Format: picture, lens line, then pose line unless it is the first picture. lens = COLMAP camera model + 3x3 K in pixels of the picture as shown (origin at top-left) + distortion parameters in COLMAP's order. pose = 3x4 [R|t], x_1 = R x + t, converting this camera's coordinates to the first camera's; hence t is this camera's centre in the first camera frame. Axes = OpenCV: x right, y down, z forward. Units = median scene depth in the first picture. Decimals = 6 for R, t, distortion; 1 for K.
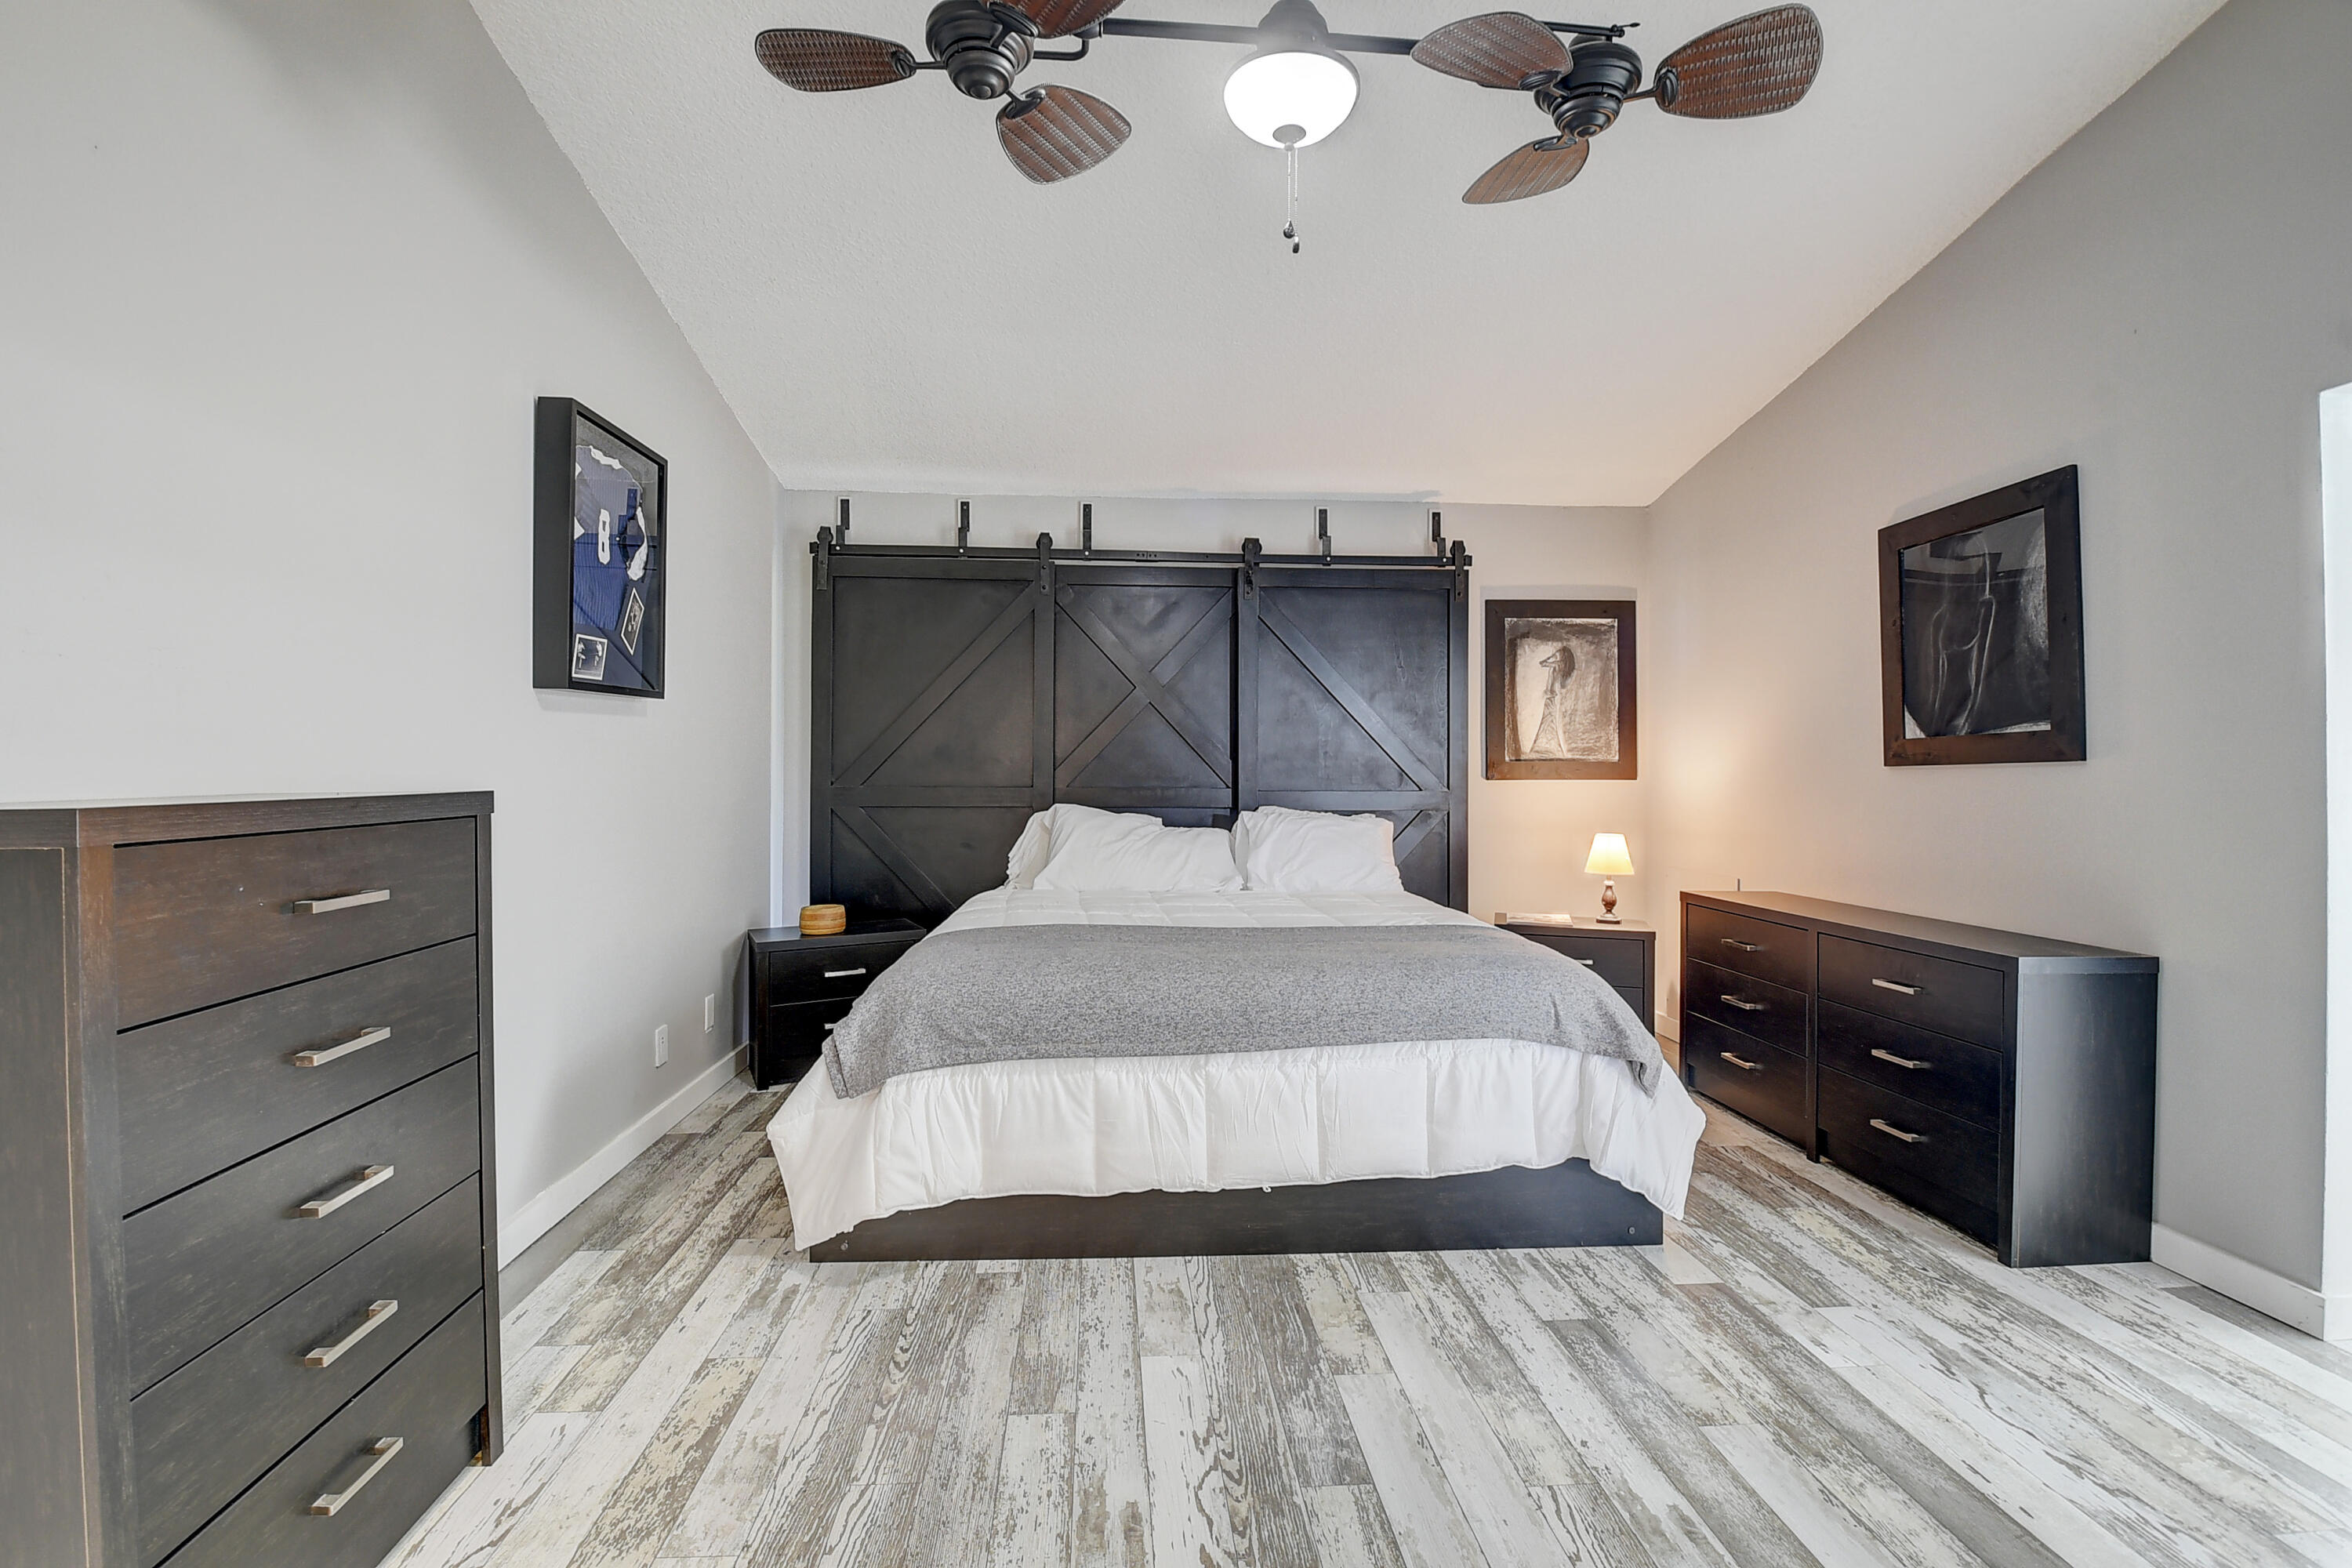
lens RADIAL K [[1053.2, 0, 1155.8], [0, 1053.2, 761.5], [0, 0, 1]] dist [0.003523, -0.020555]
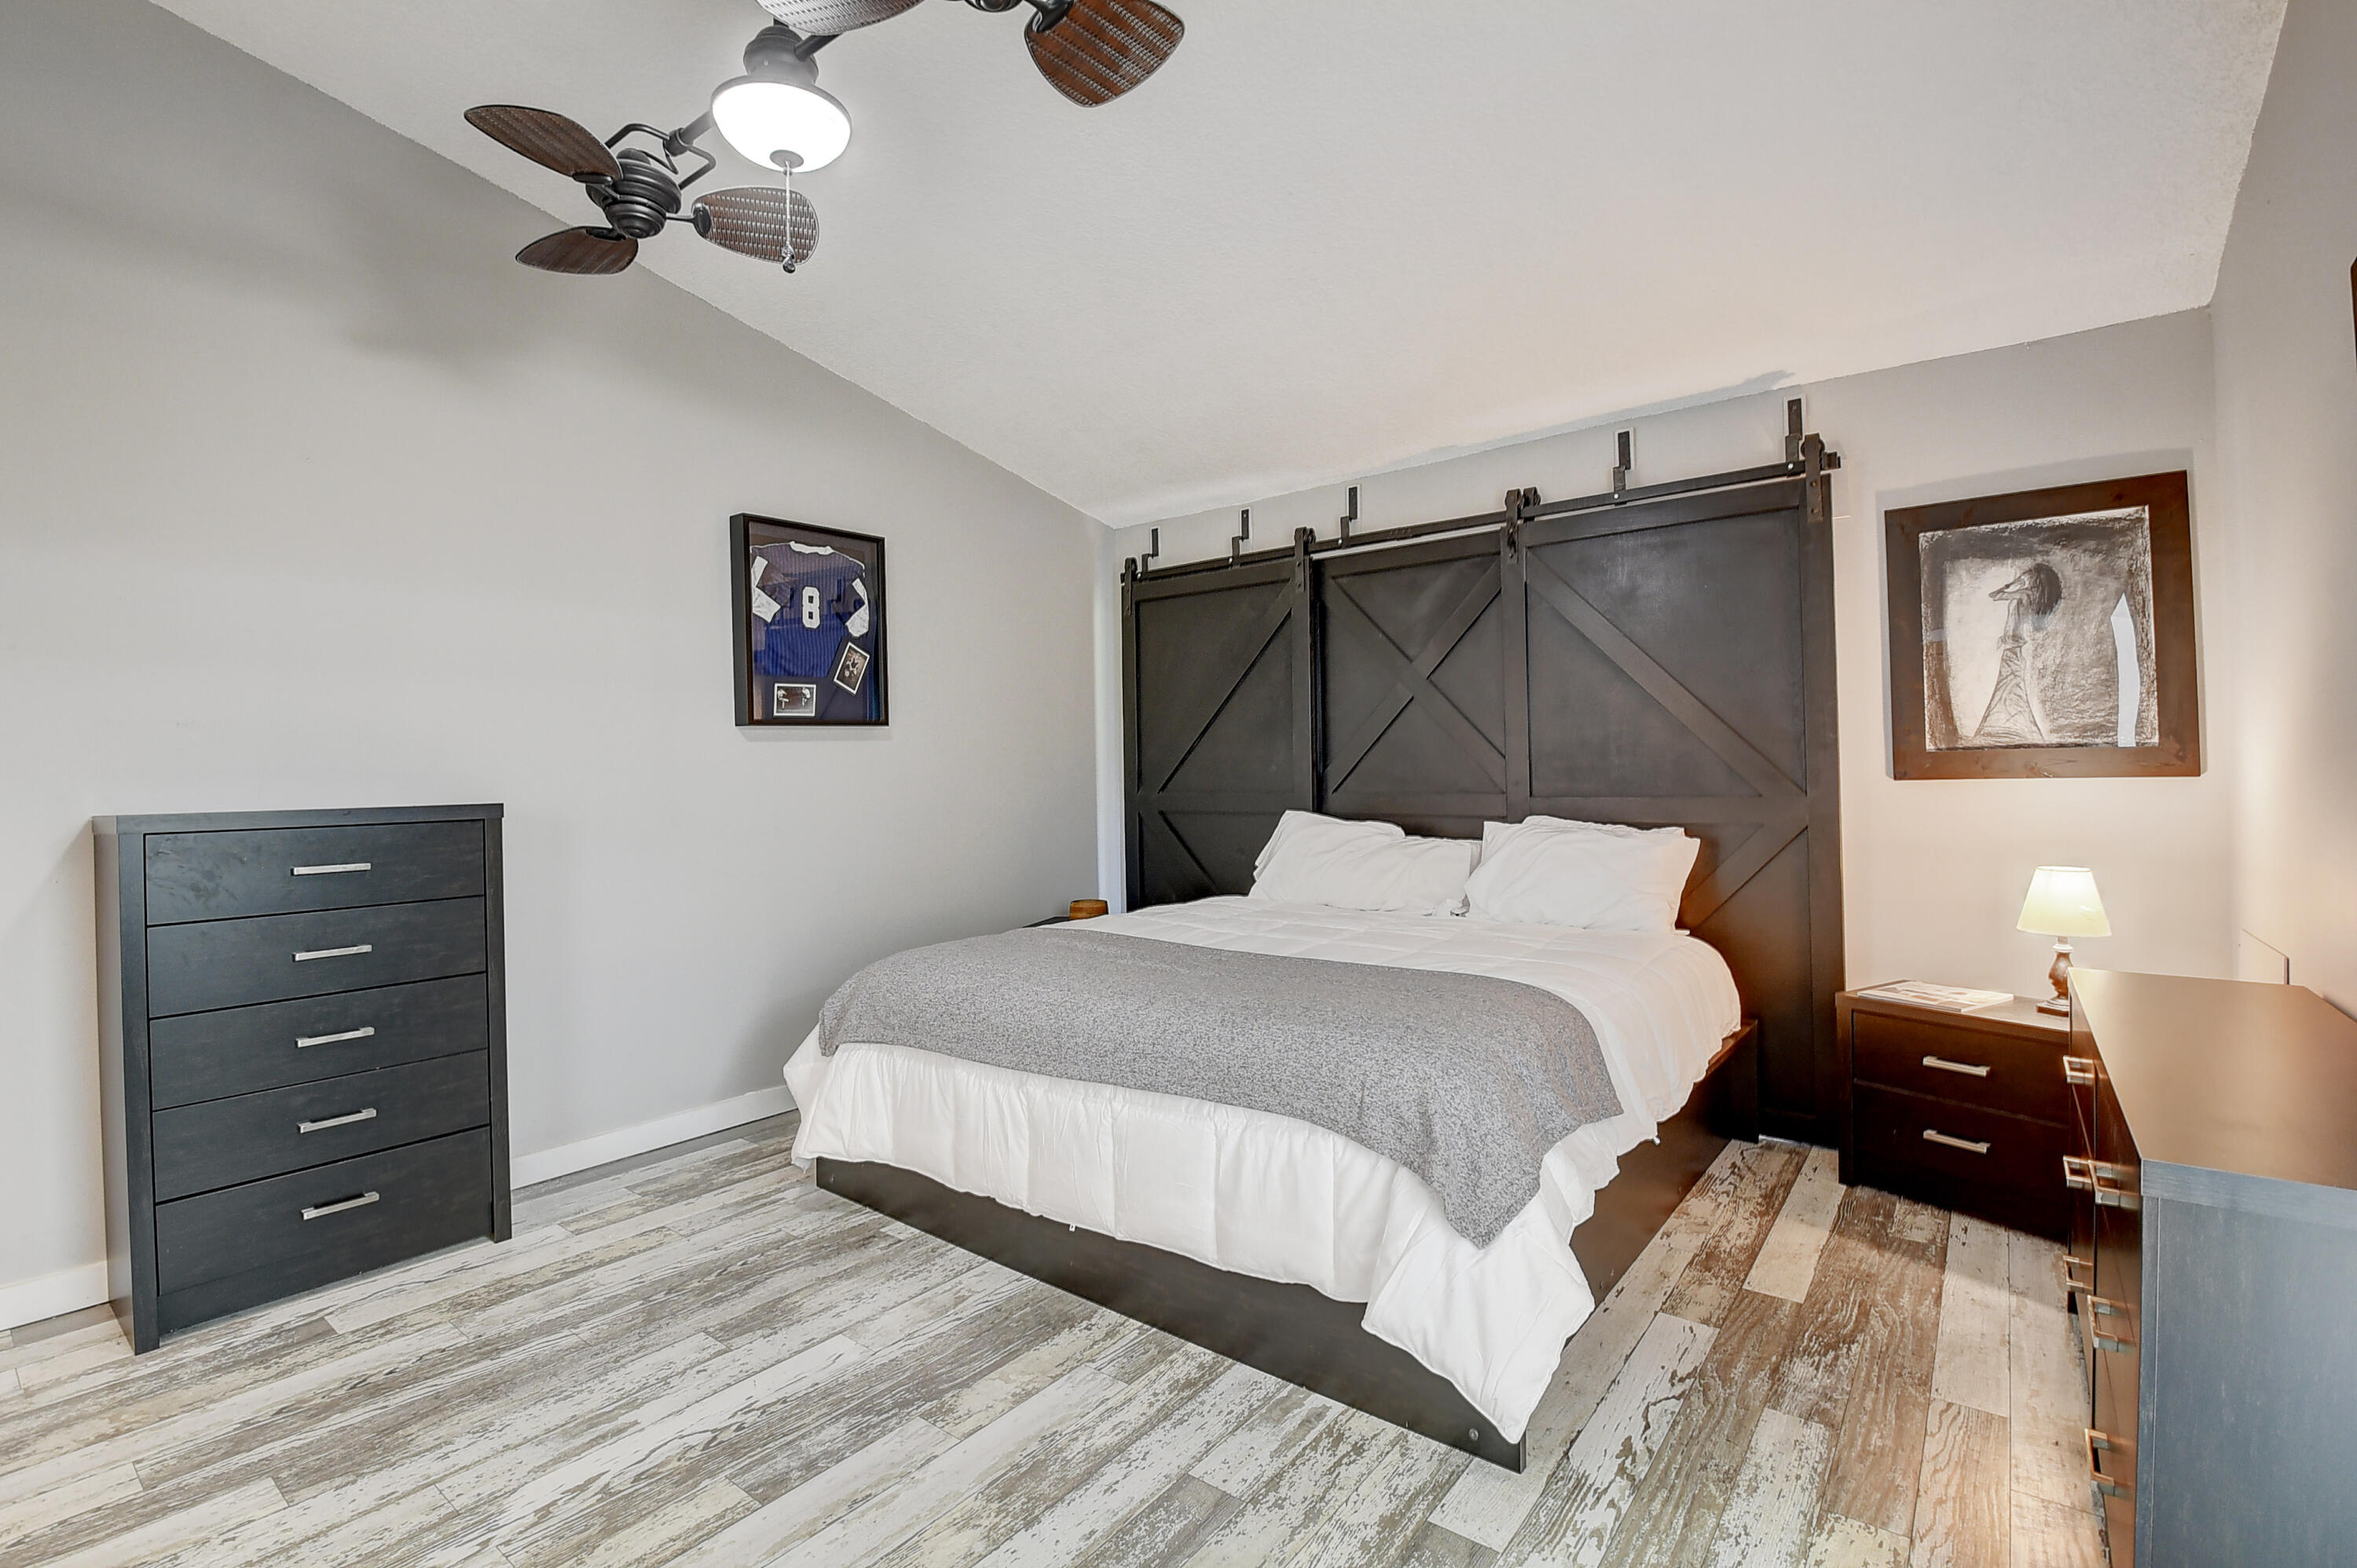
lens RADIAL K [[1055.4, 0, 1158.2], [0, 1055.4, 761.4], [0, 0, 1]] dist [0.003523, -0.020555]
pose [[0.741618, -0.024562, -0.670373, 0.712625], [0.023755, 0.999664, -0.010348, 0.003699], [0.670402, -0.008250, 0.741952, 0.320225]]
